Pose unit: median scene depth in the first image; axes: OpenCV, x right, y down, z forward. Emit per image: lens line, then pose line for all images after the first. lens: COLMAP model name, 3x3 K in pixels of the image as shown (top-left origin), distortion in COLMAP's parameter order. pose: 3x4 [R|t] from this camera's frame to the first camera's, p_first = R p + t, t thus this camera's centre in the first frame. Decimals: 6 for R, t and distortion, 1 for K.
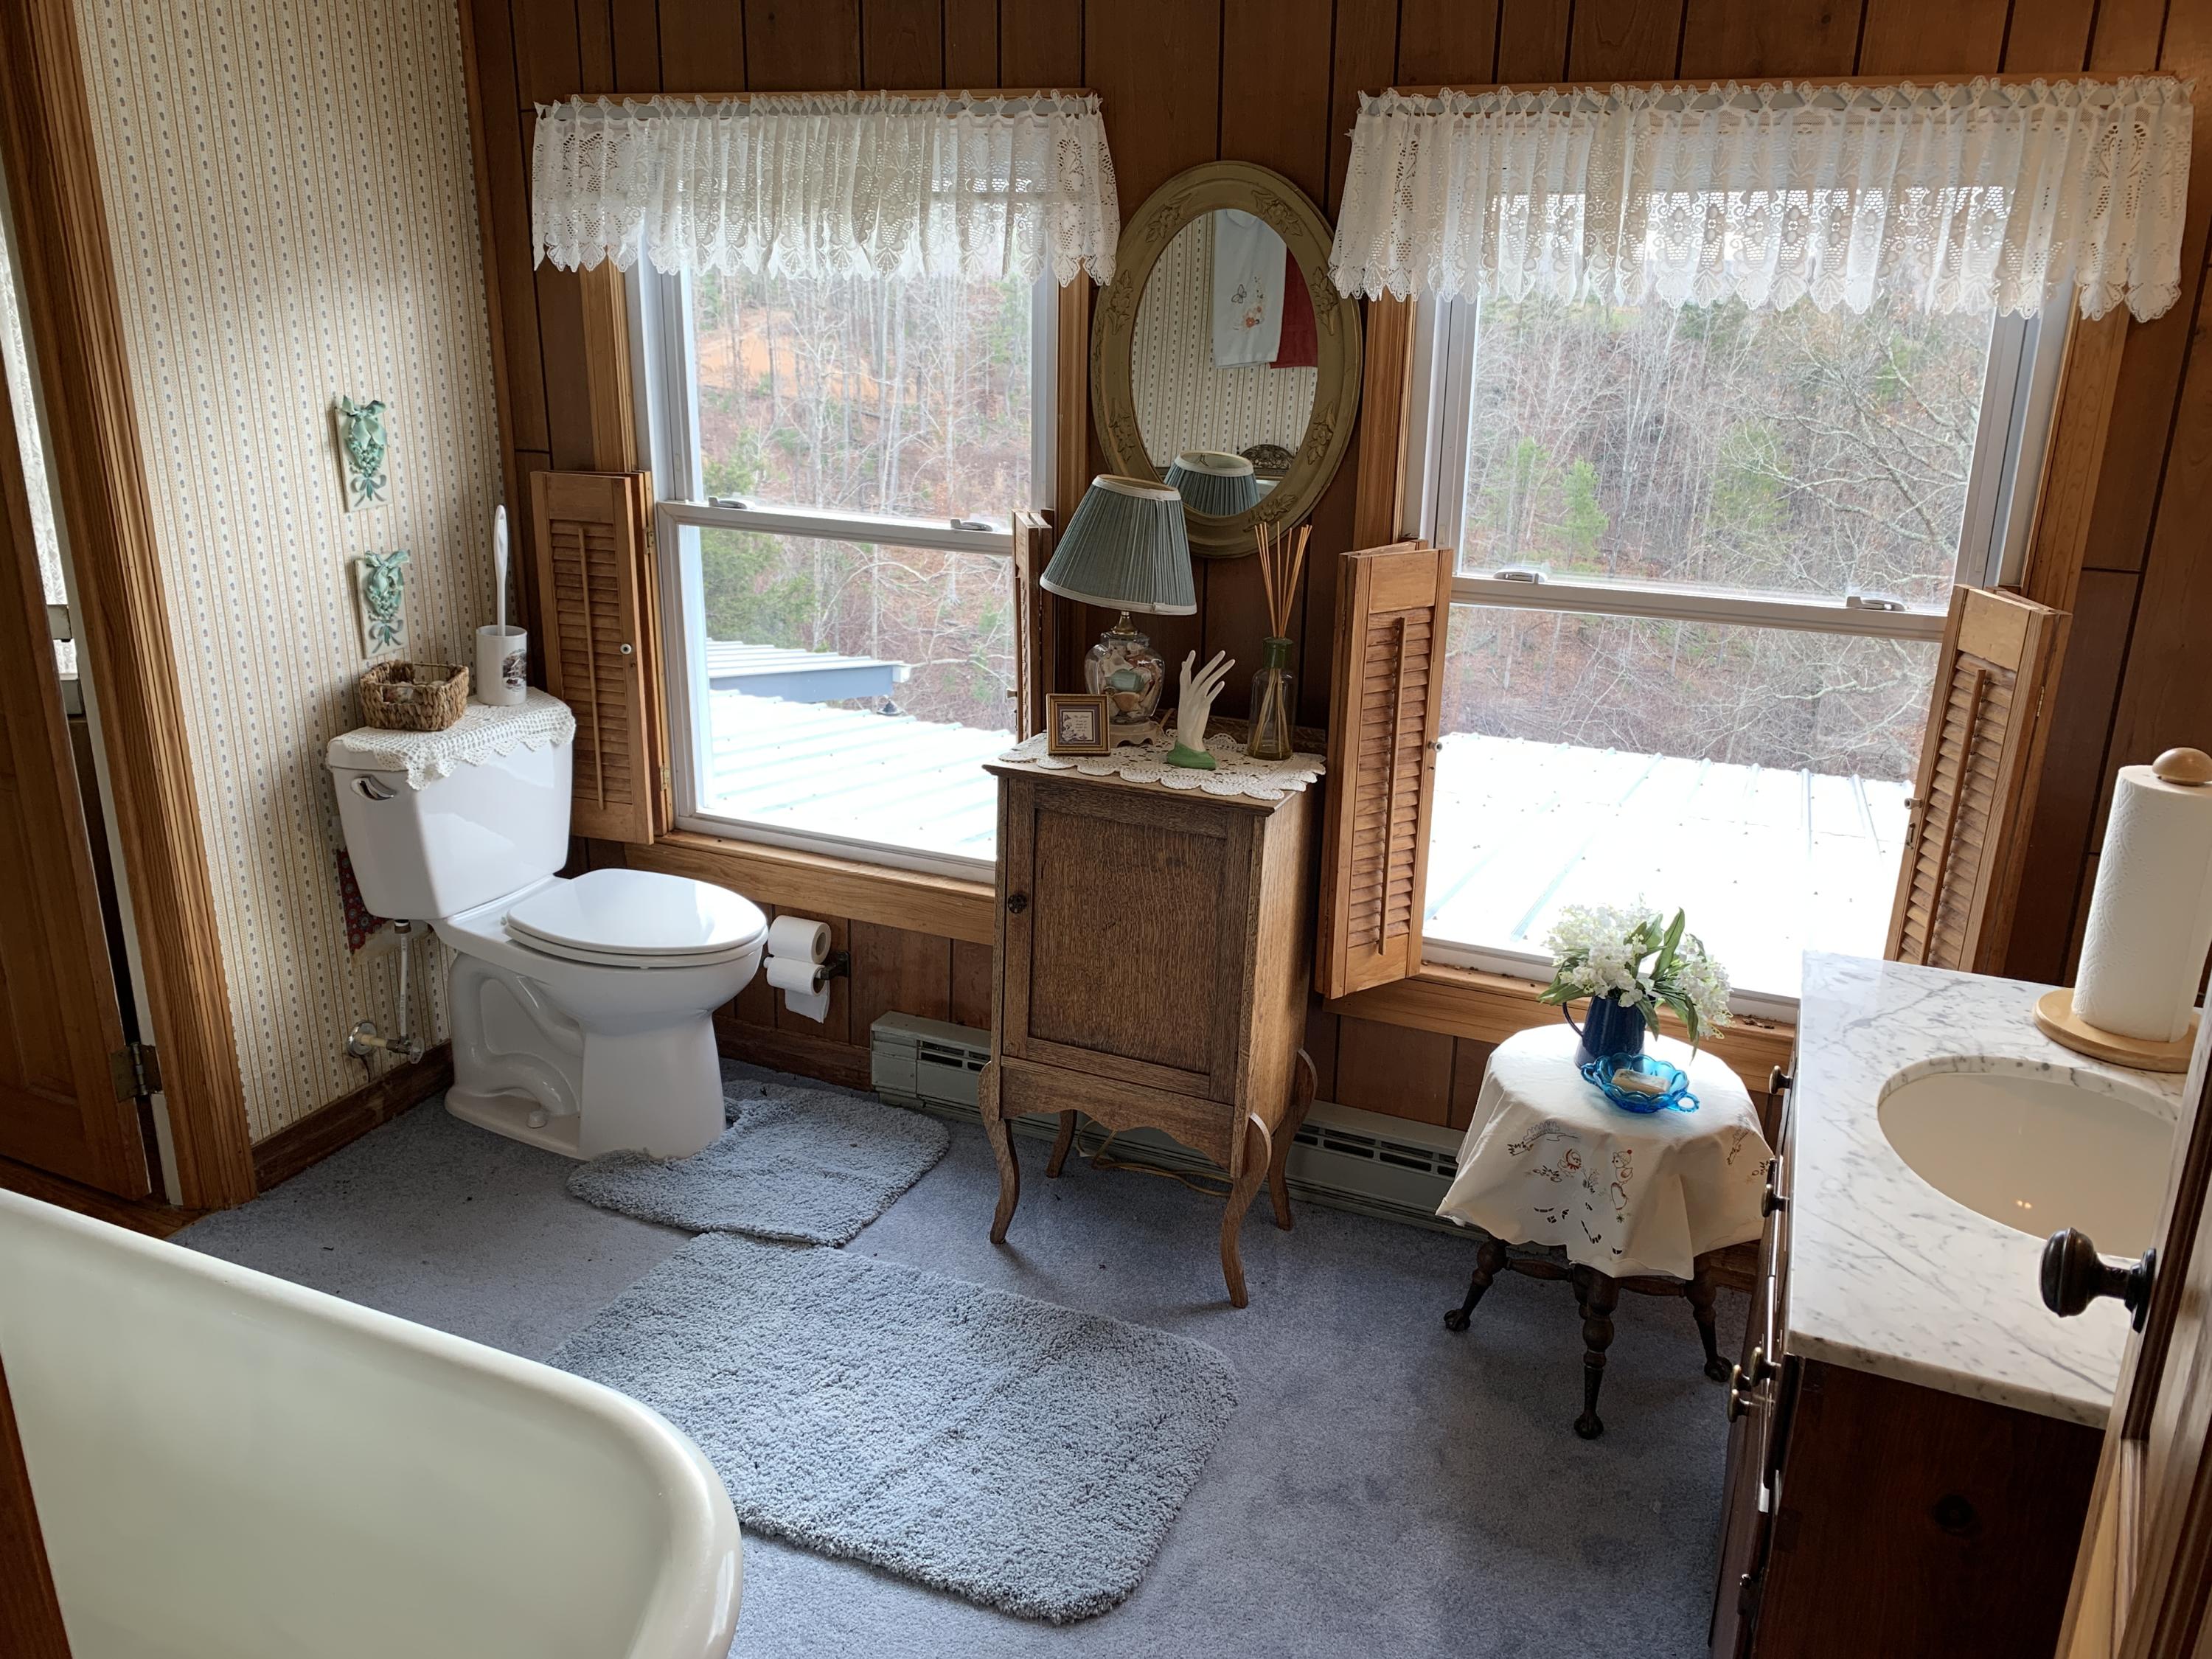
lens RADIAL K [[1672.5, 0, 1098.3], [0, 1672.5, 814.8], [0, 0, 1]] dist [0.028524, -0.040109]
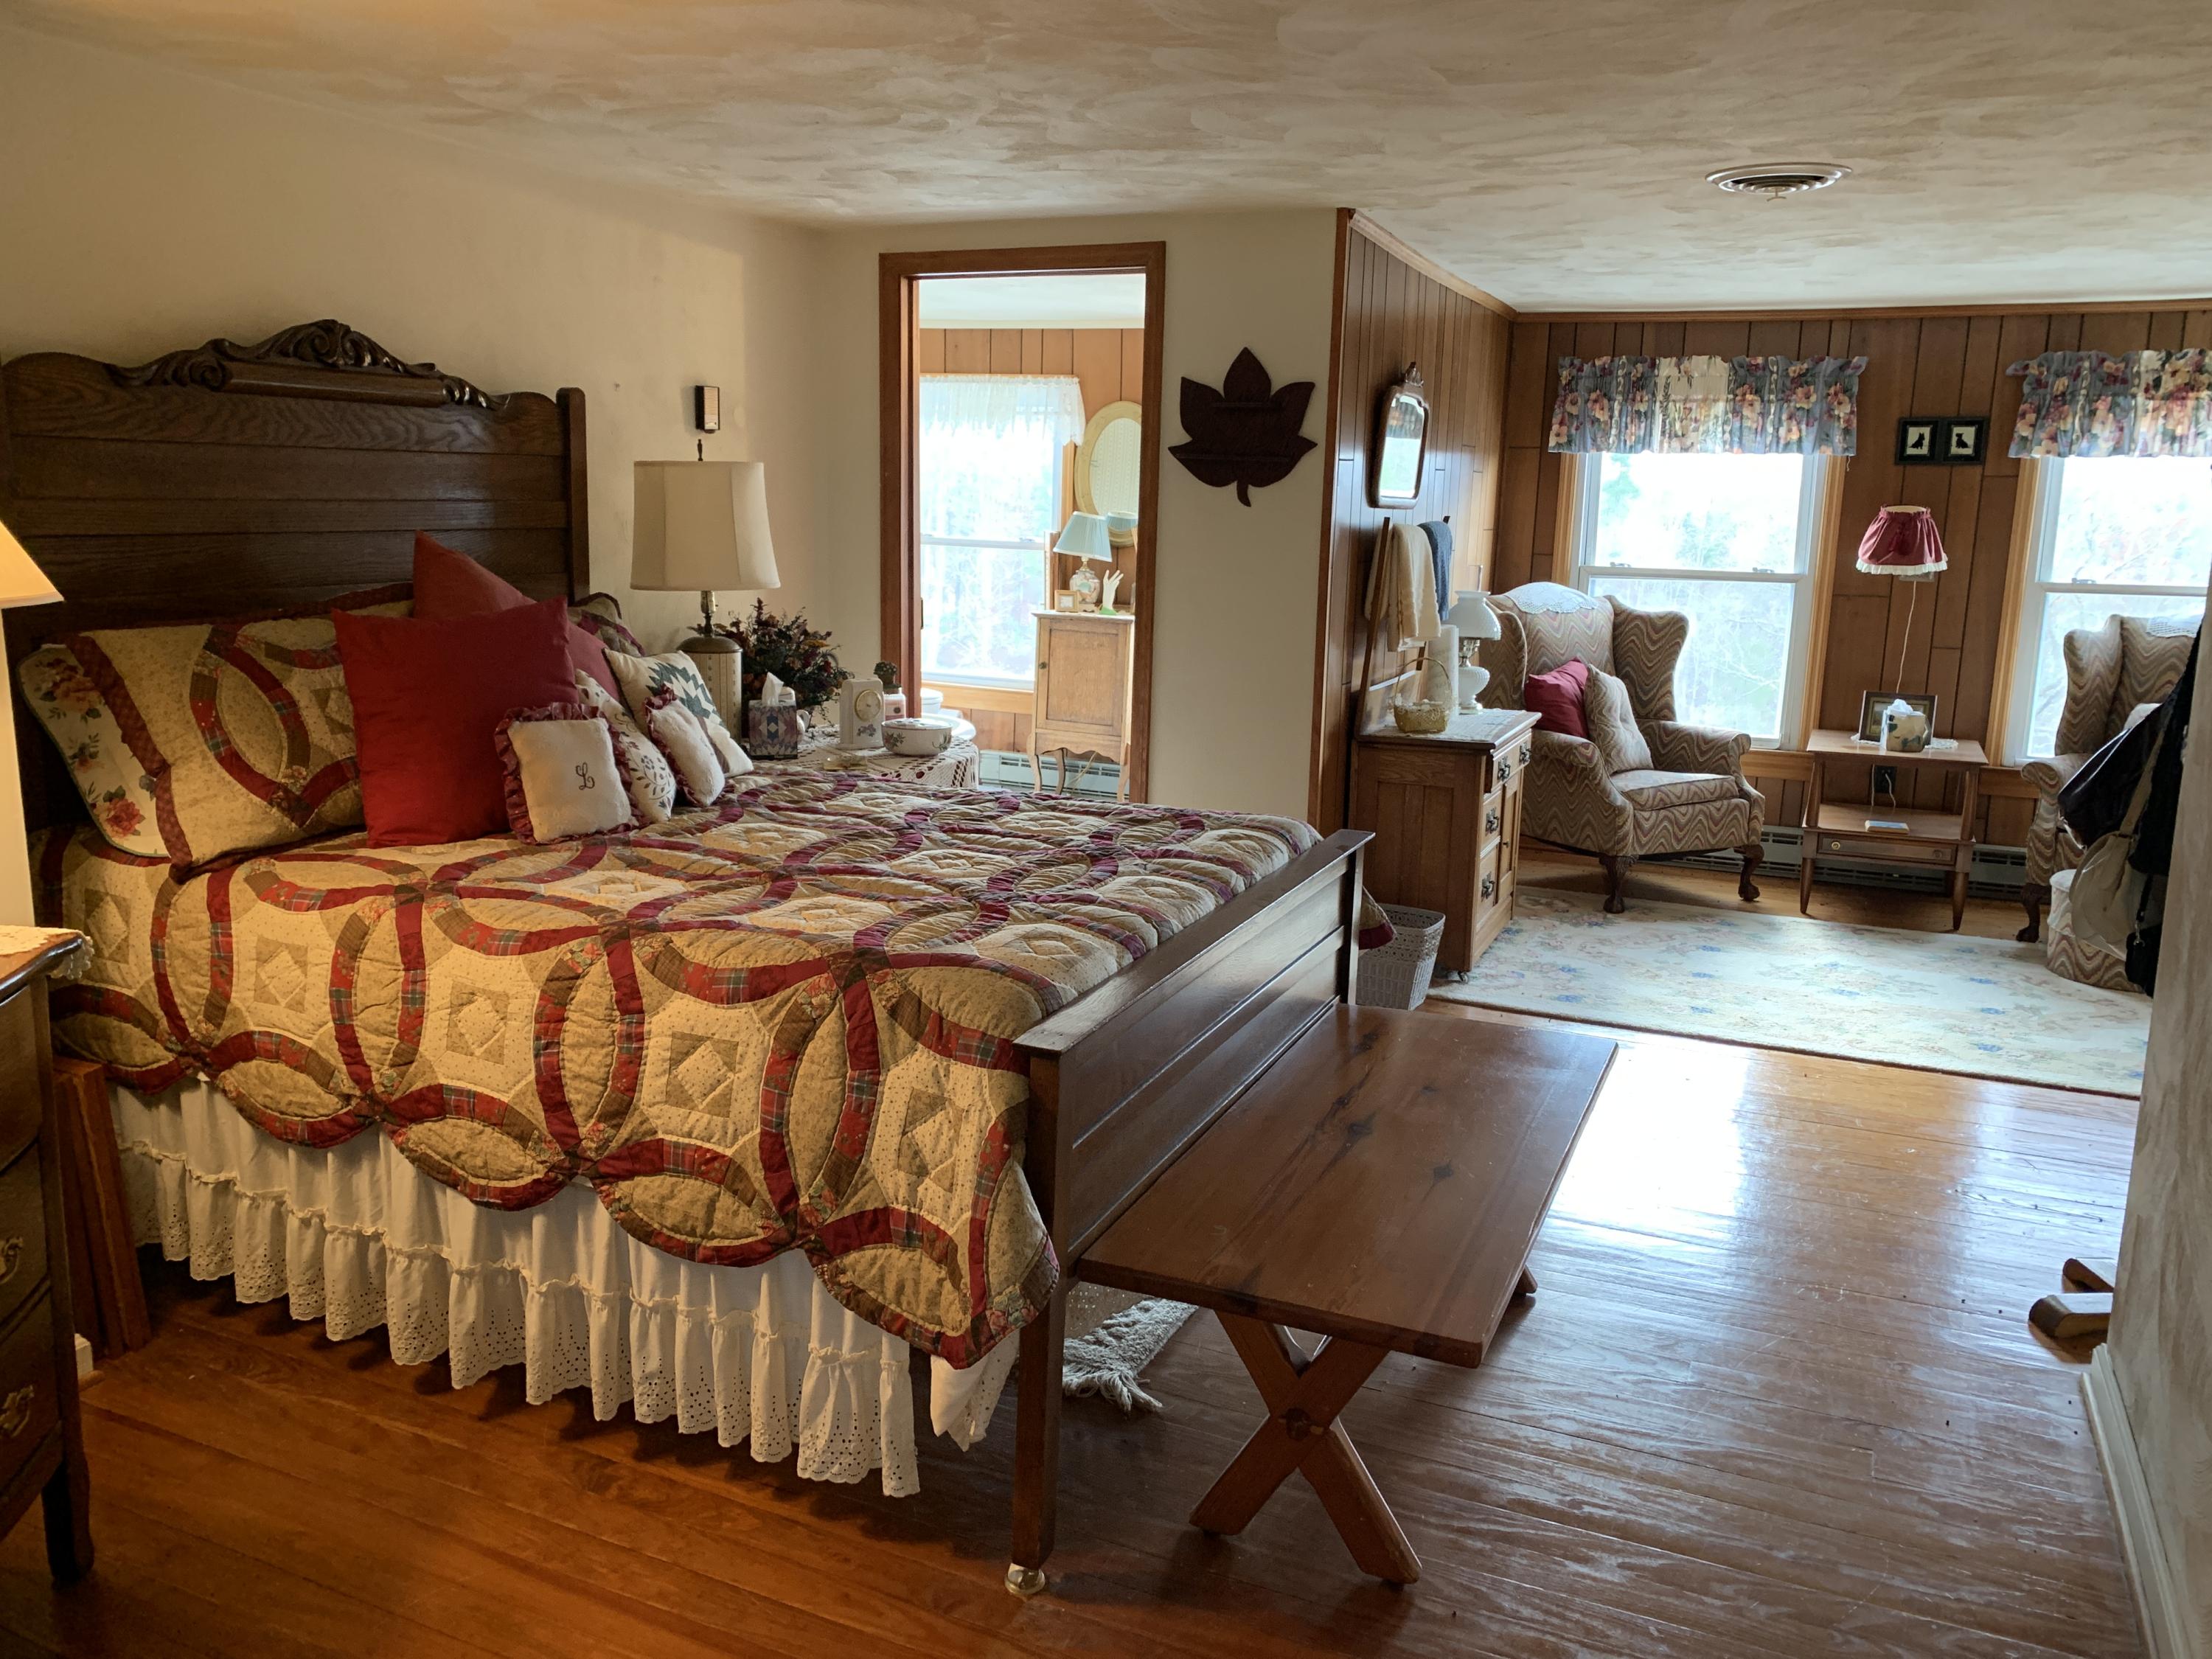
lens RADIAL K [[1672.5, 0, 1101.8], [0, 1672.5, 831.8], [0, 0, 1]] dist [0.028524, -0.040109]
pose [[0.999817, 0.012387, -0.014563, 0.086560], [-0.013967, 0.993385, -0.113975, 0.610723], [0.013055, 0.114158, 0.993377, -1.608388]]
